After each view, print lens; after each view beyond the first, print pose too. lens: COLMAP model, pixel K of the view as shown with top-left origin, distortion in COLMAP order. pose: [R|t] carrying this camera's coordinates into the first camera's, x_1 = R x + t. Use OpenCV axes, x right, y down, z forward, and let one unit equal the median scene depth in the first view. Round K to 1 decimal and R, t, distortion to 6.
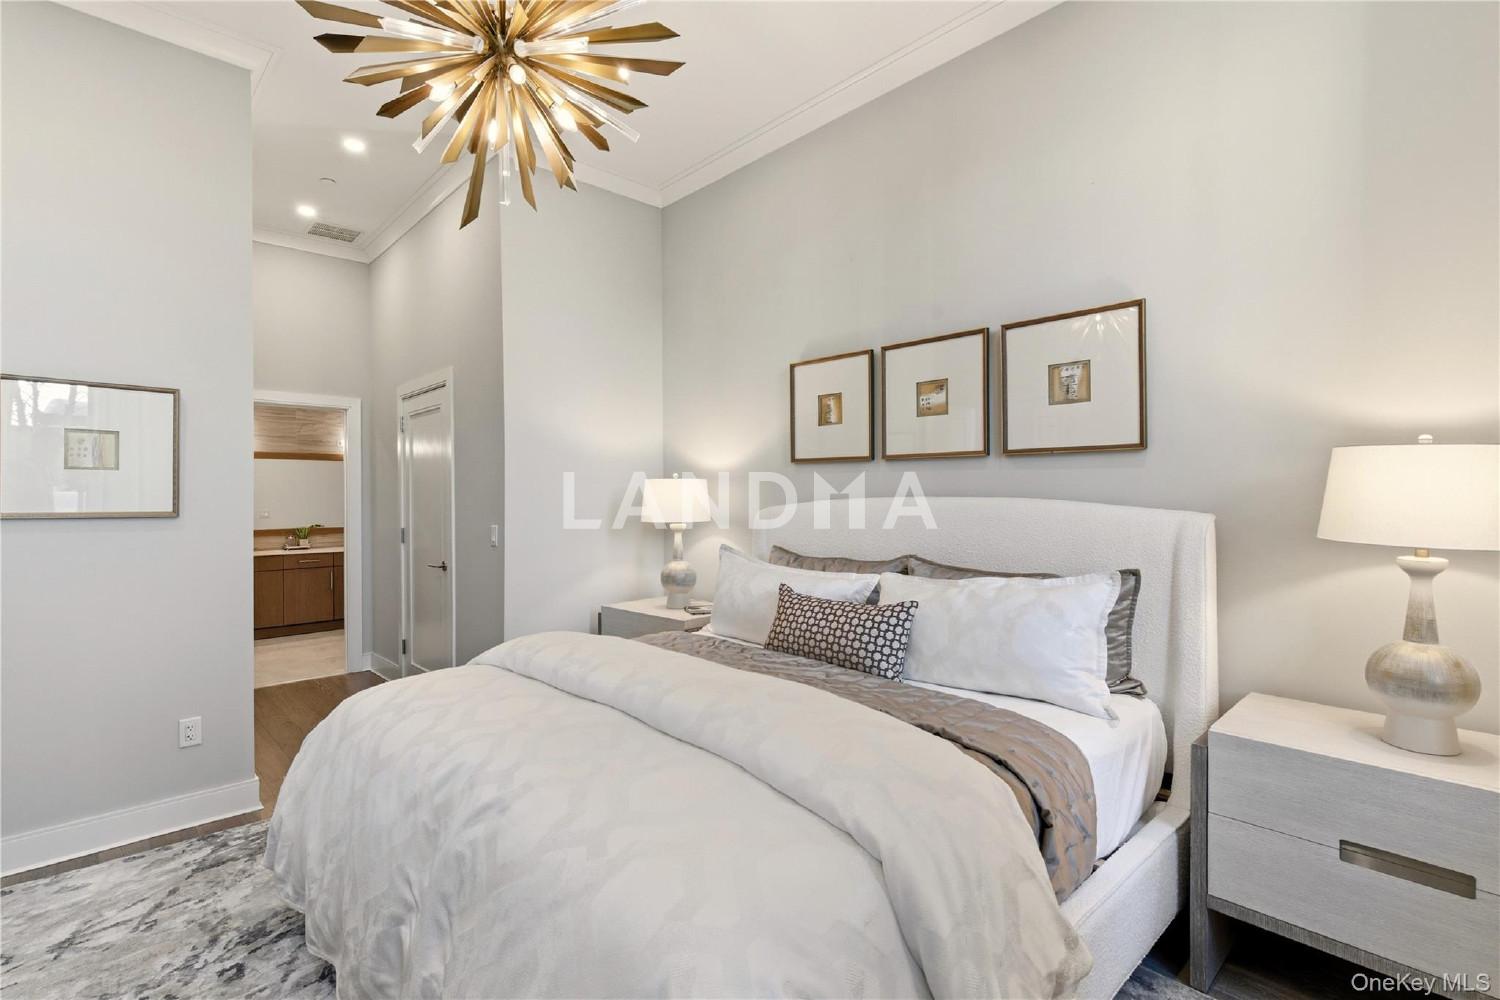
lens RADIAL K [[685.5, 0, 746.6], [0, 685.5, 497.1], [0, 0, 1]] dist [0.002508, -0.000060]
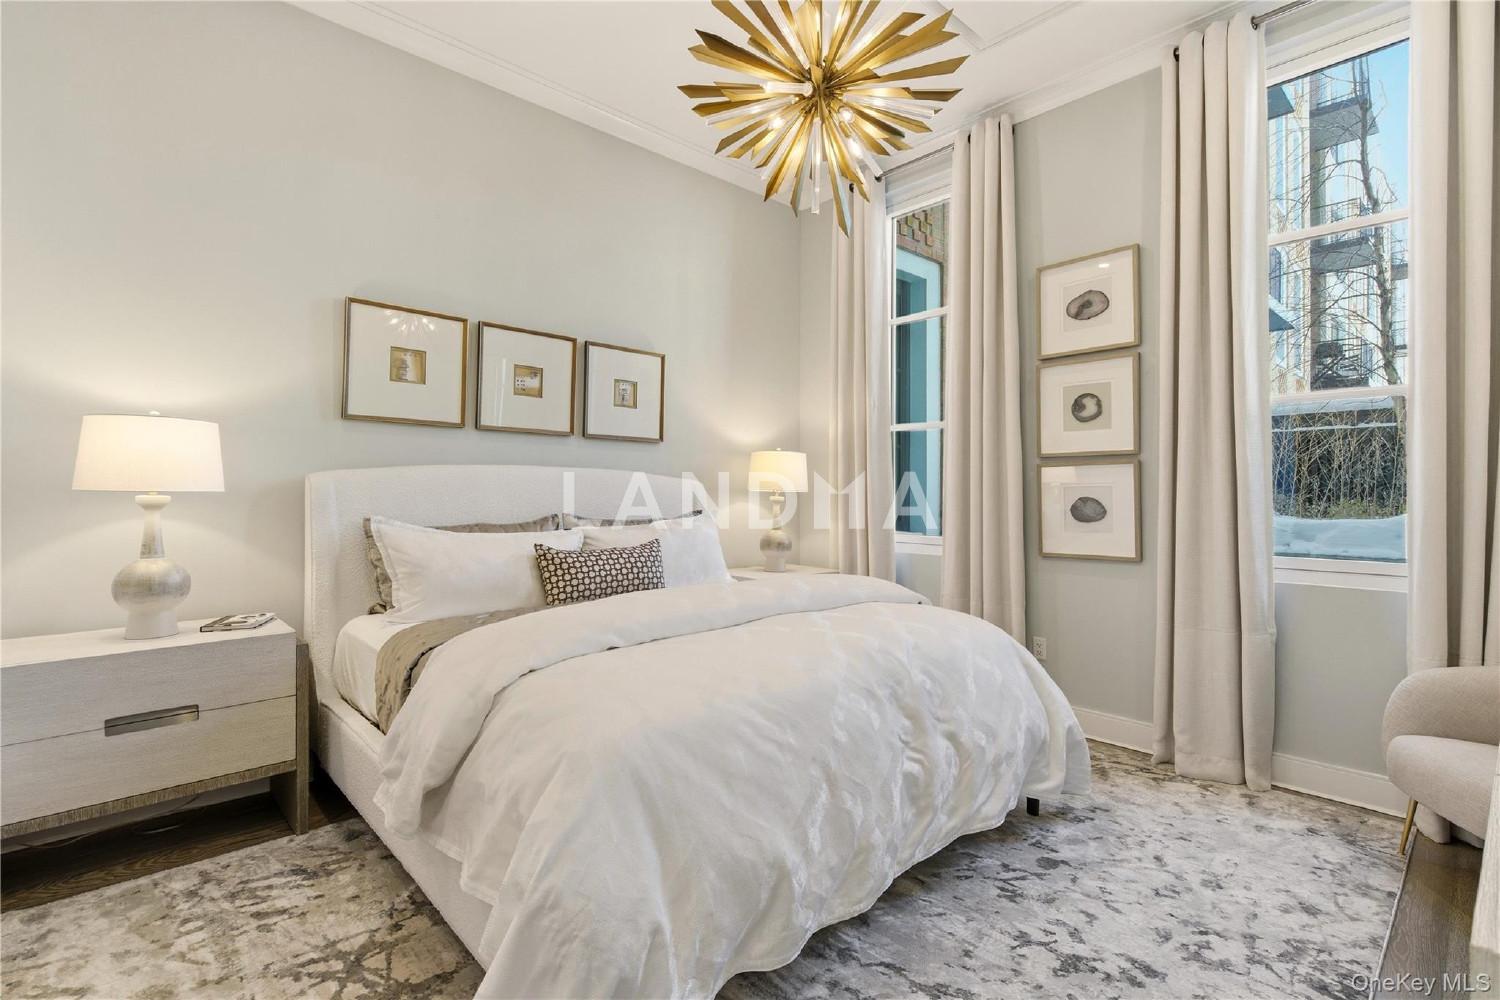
lens RADIAL K [[685.5, 0, 746.6], [0, 685.5, 497.1], [0, 0, 1]] dist [0.002508, -0.000060]
pose [[0.001000, -0.023176, 0.999731, -0.908660], [-0.020393, 0.999523, 0.023192, 0.019607], [-0.999792, -0.020410, 0.000527, 0.616003]]
